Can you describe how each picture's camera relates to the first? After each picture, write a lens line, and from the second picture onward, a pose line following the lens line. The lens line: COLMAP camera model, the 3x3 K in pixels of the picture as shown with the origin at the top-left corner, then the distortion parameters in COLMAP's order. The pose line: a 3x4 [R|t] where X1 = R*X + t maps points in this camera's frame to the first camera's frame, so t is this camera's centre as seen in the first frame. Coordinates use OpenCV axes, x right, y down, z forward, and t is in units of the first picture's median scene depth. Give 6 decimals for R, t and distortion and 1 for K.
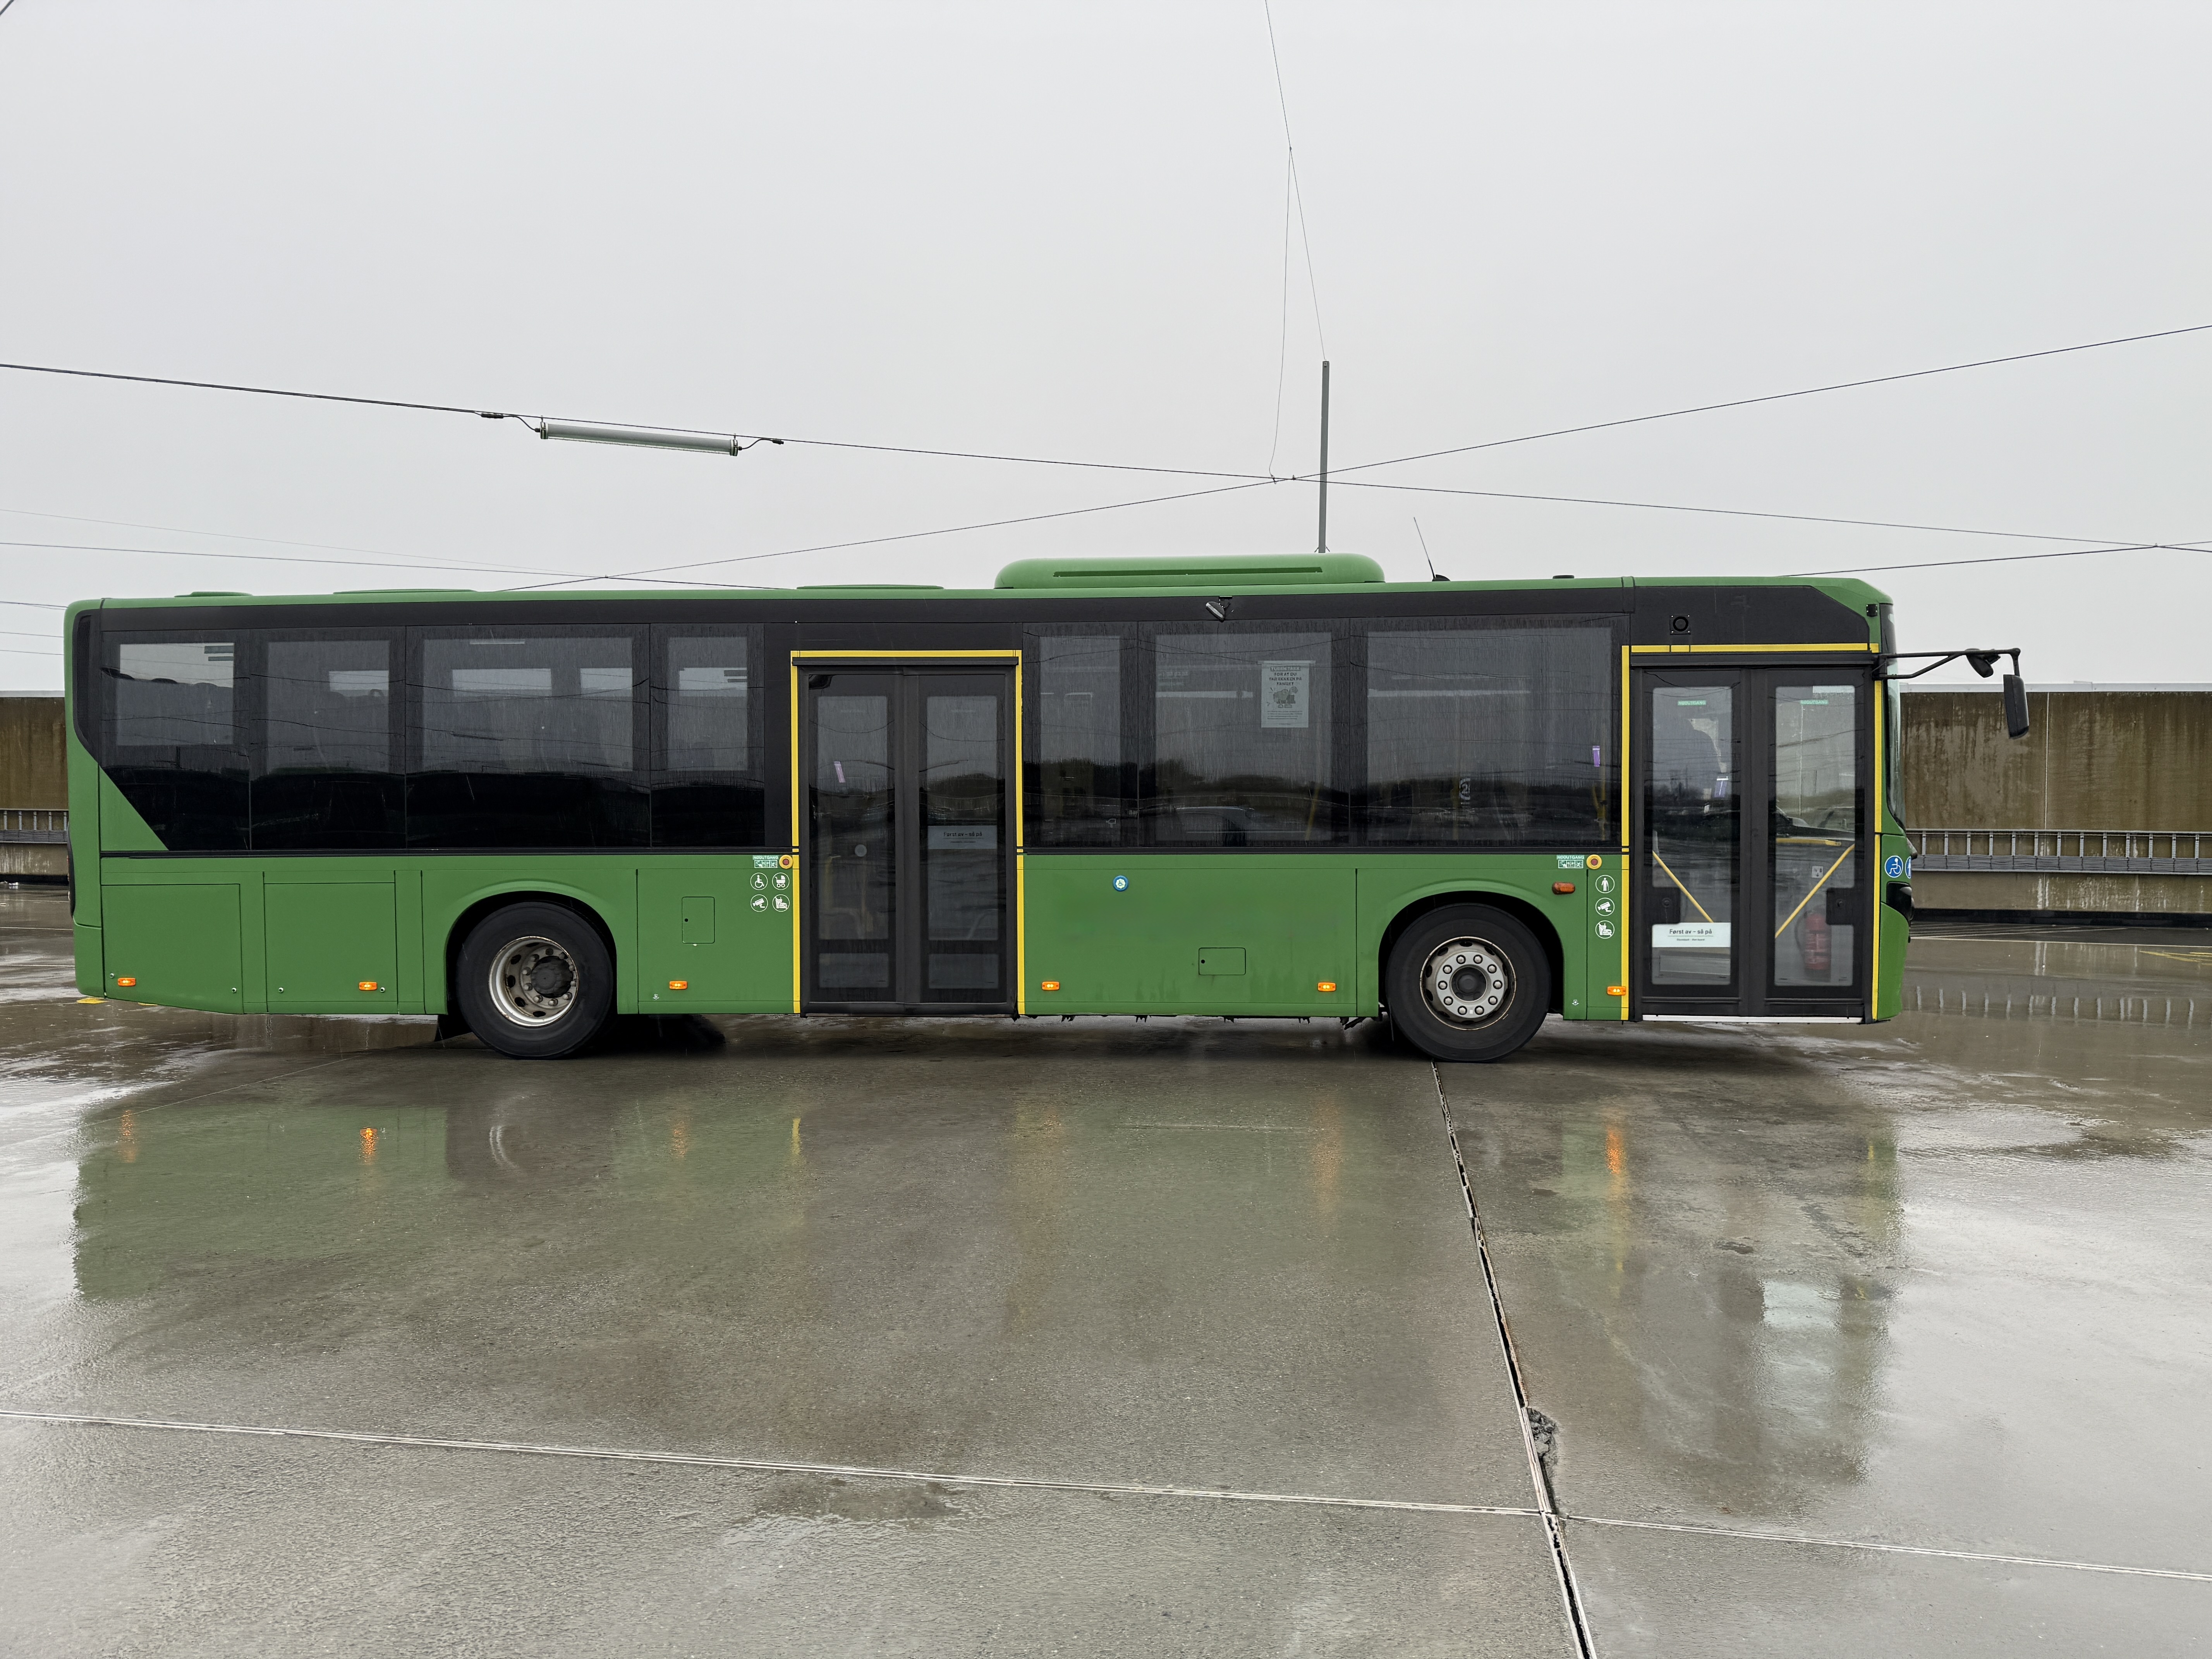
lens RADIAL K [[1544.3, 0, 1106.0], [0, 1544.3, 829.5], [0, 0, 1]] dist [0.136782, -0.242048]
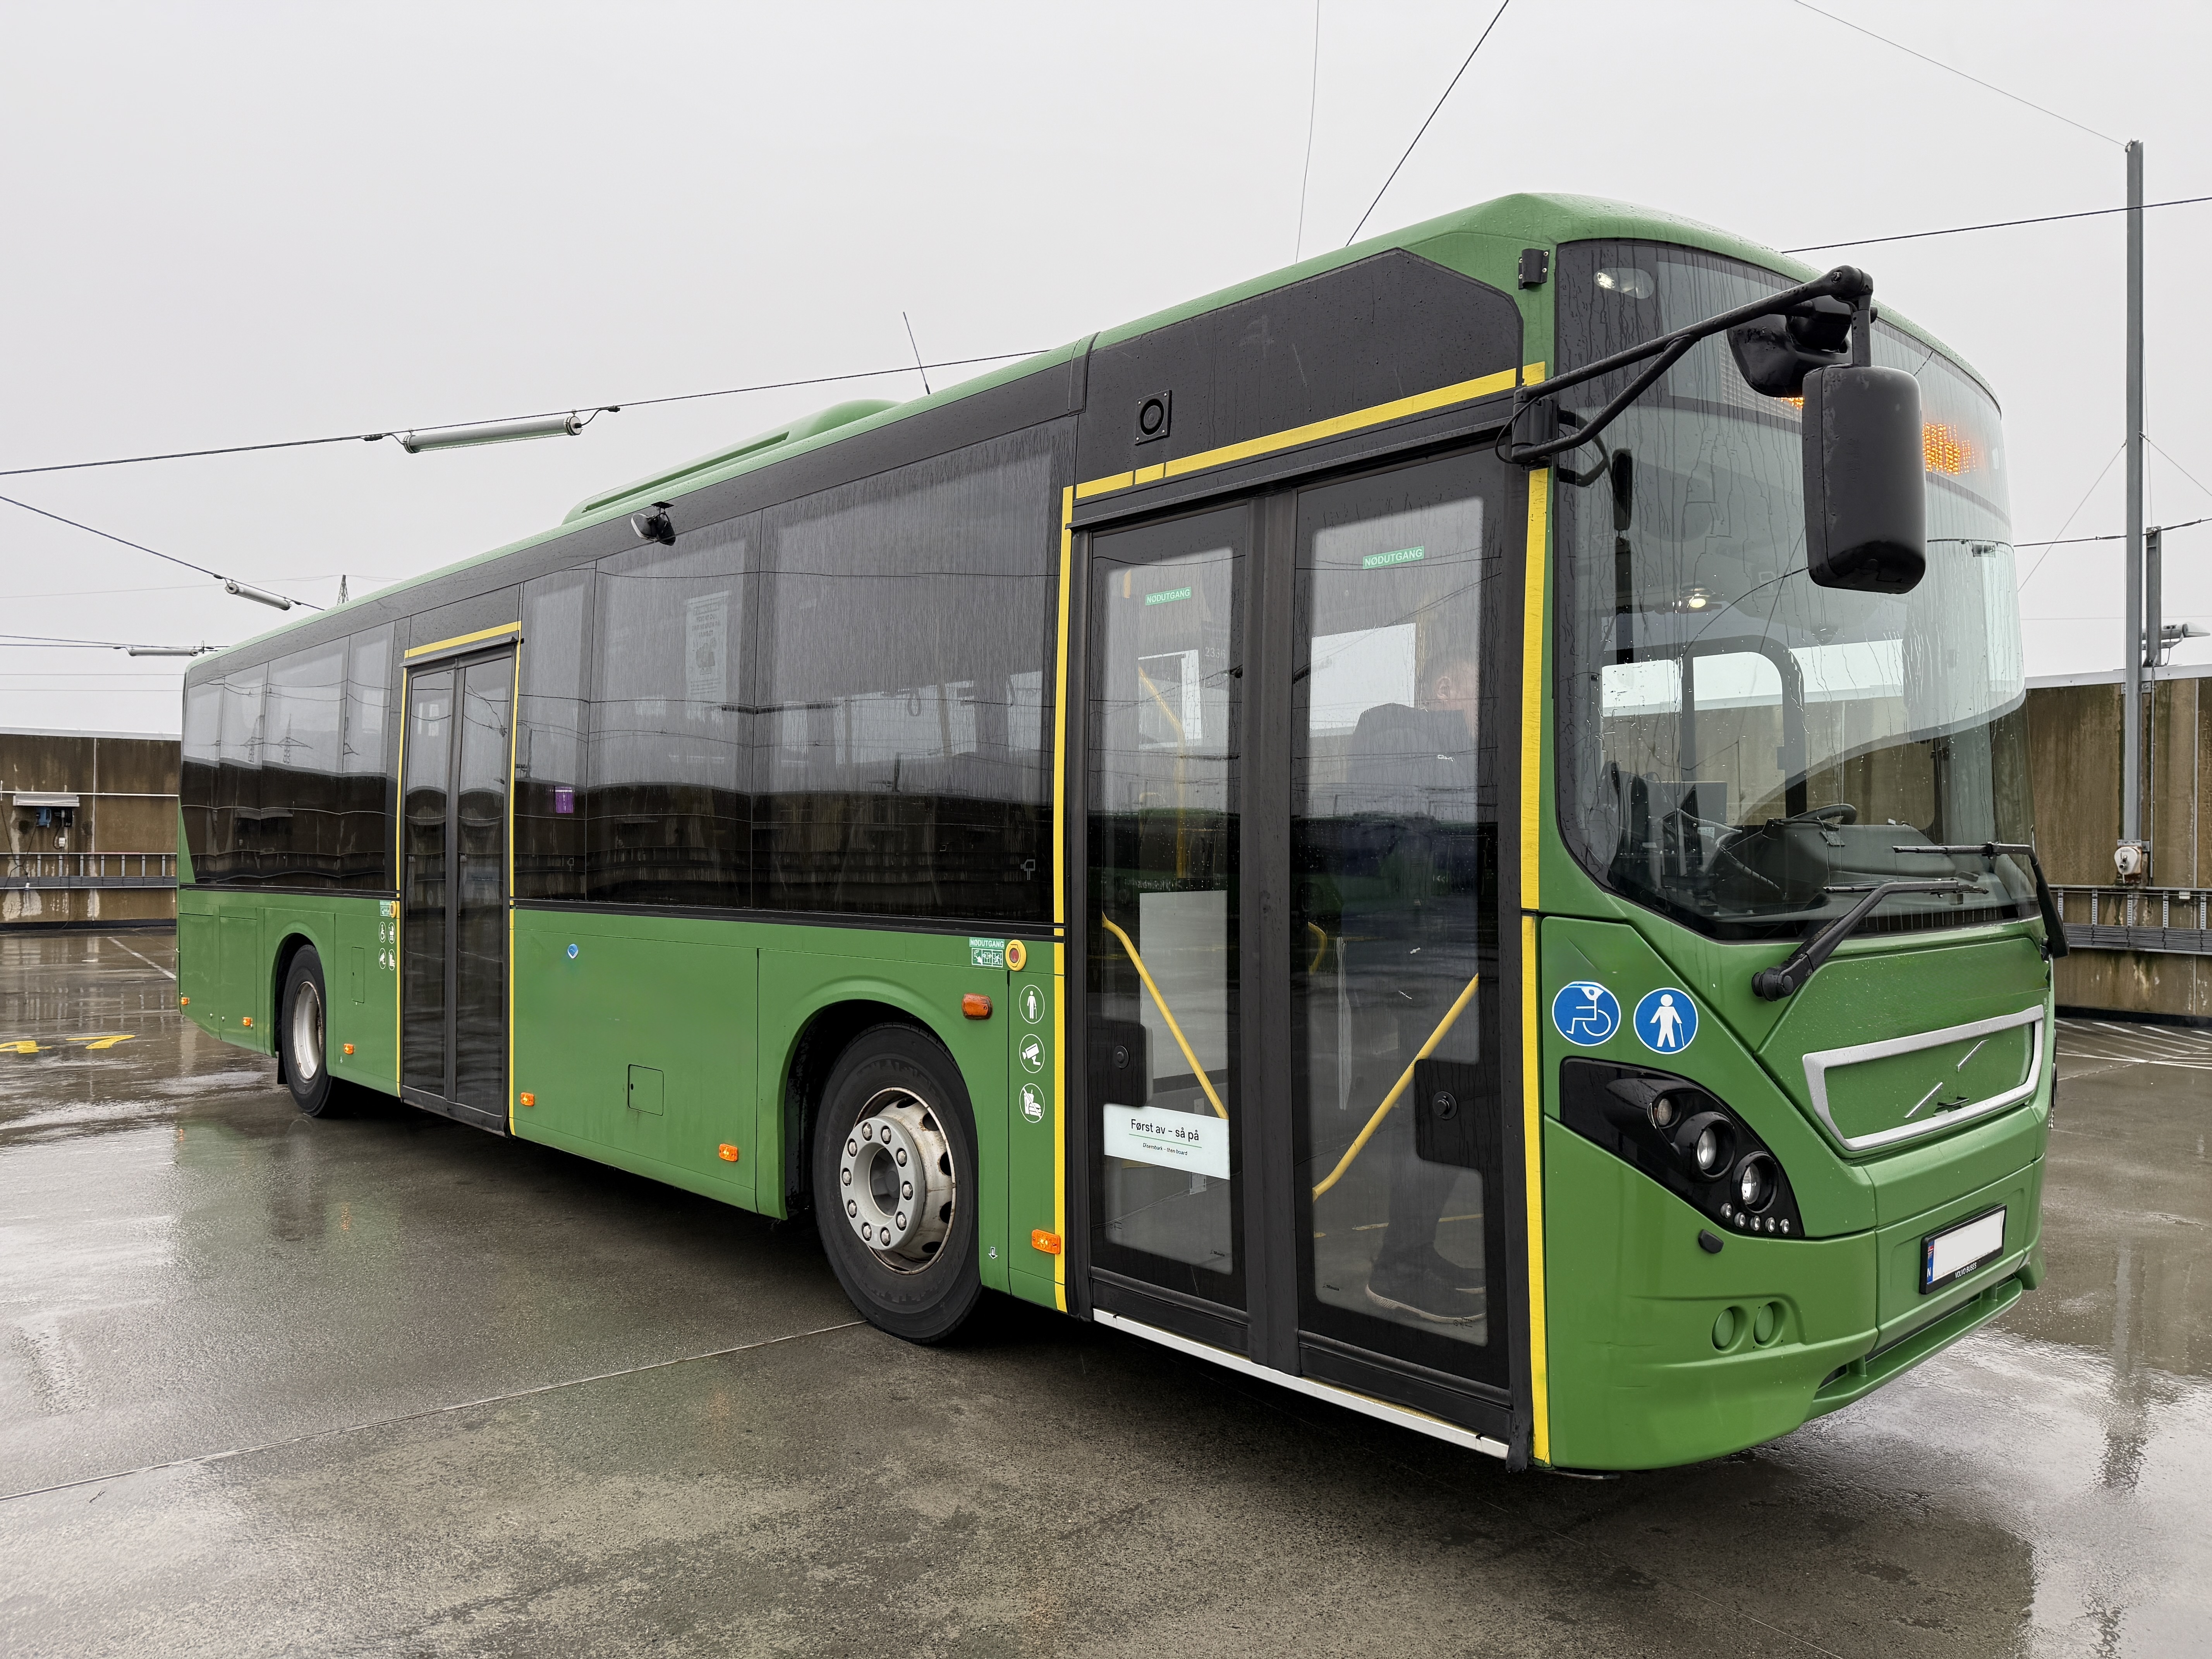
lens RADIAL K [[1518.5, 0, 1106.0], [0, 1518.5, 829.5], [0, 0, 1]] dist [0.144336, -0.226469]
pose [[0.731377, -0.007416, -0.681933, 0.631514], [-0.015232, 0.999514, -0.027206, -0.004828], [0.681804, 0.030285, 0.730908, 0.669153]]
